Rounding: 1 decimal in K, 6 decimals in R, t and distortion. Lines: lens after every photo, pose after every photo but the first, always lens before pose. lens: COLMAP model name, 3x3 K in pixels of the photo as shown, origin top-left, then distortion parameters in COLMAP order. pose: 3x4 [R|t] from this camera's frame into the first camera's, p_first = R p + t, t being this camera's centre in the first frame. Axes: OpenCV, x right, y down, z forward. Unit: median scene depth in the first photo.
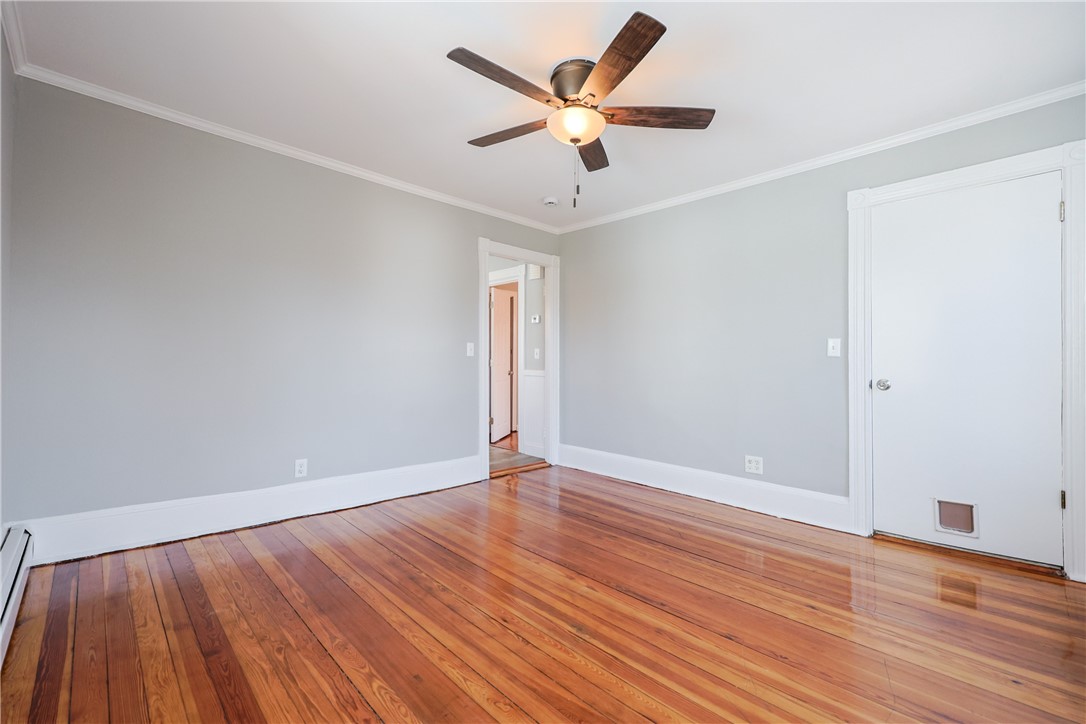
lens RADIAL K [[459.5, 0, 558.2], [0, 459.5, 356.5], [0, 0, 1]] dist [-0.006620, -0.000151]
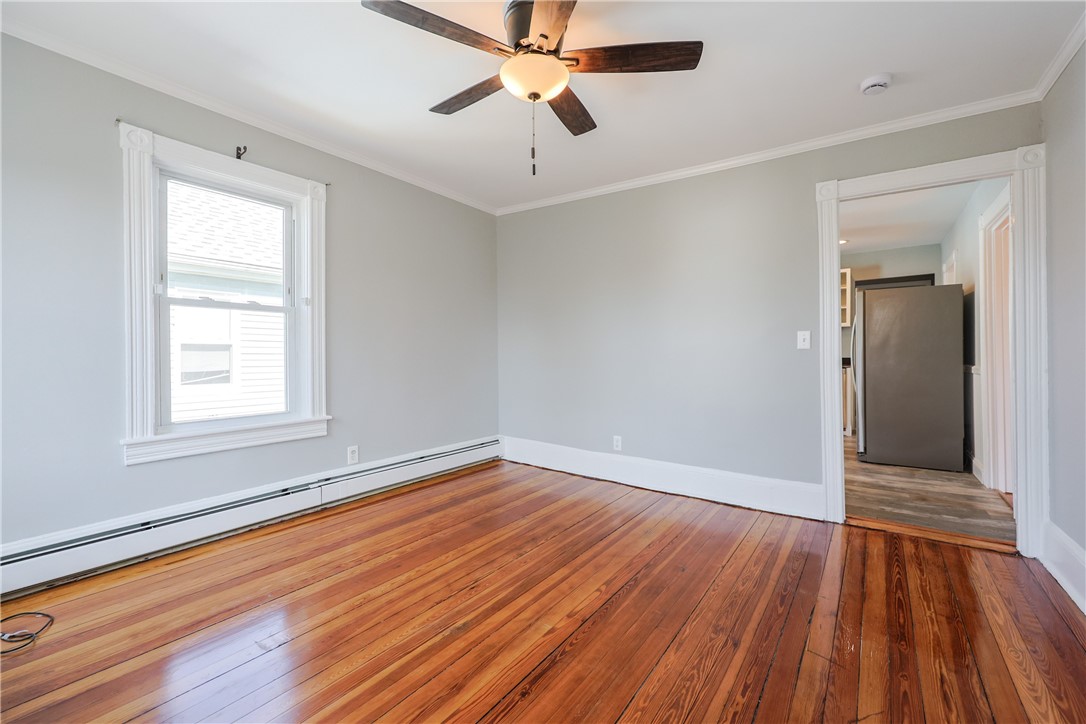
lens RADIAL K [[459.5, 0, 548.5], [0, 459.5, 358.0], [0, 0, 1]] dist [-0.006620, -0.000151]
pose [[0.180110, 0.000823, -0.983646, 0.825391], [0.009599, 0.999951, 0.002594, 0.016008], [0.983600, -0.009910, 0.180093, 0.807975]]
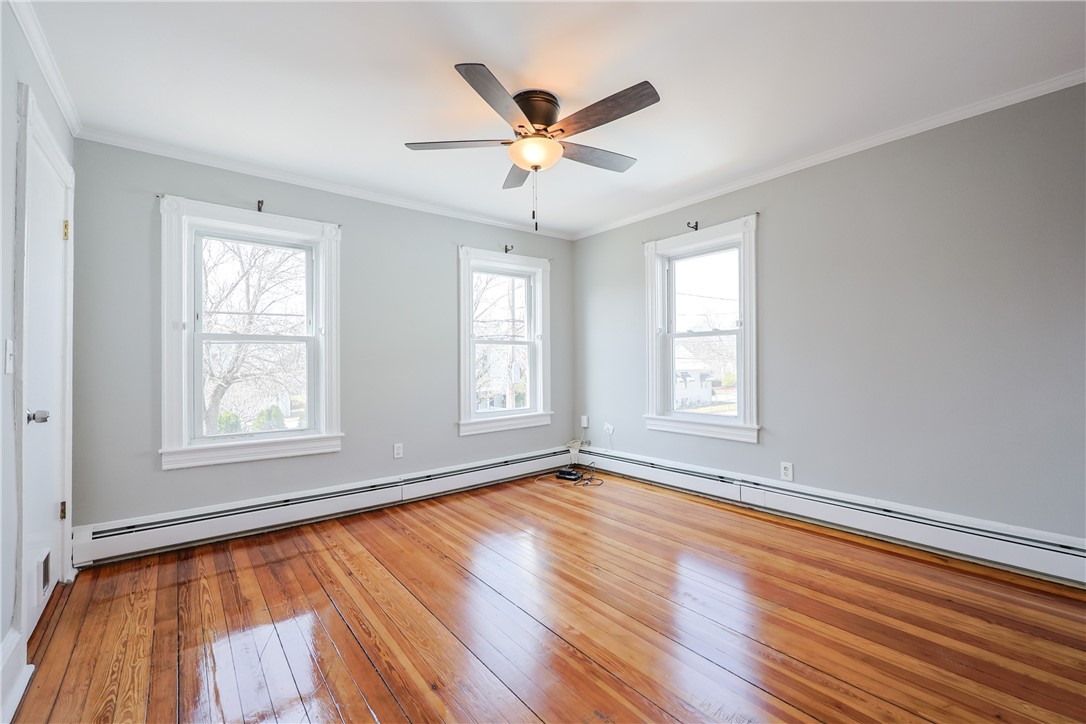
lens RADIAL K [[459.5, 0, 553.9], [0, 459.5, 363.4], [0, 0, 1]] dist [-0.006620, -0.000151]
pose [[-0.994933, 0.004450, 0.100443, -0.103979], [0.003935, 0.999978, -0.005323, -0.011019], [-0.100464, -0.004900, -0.994929, 1.919528]]
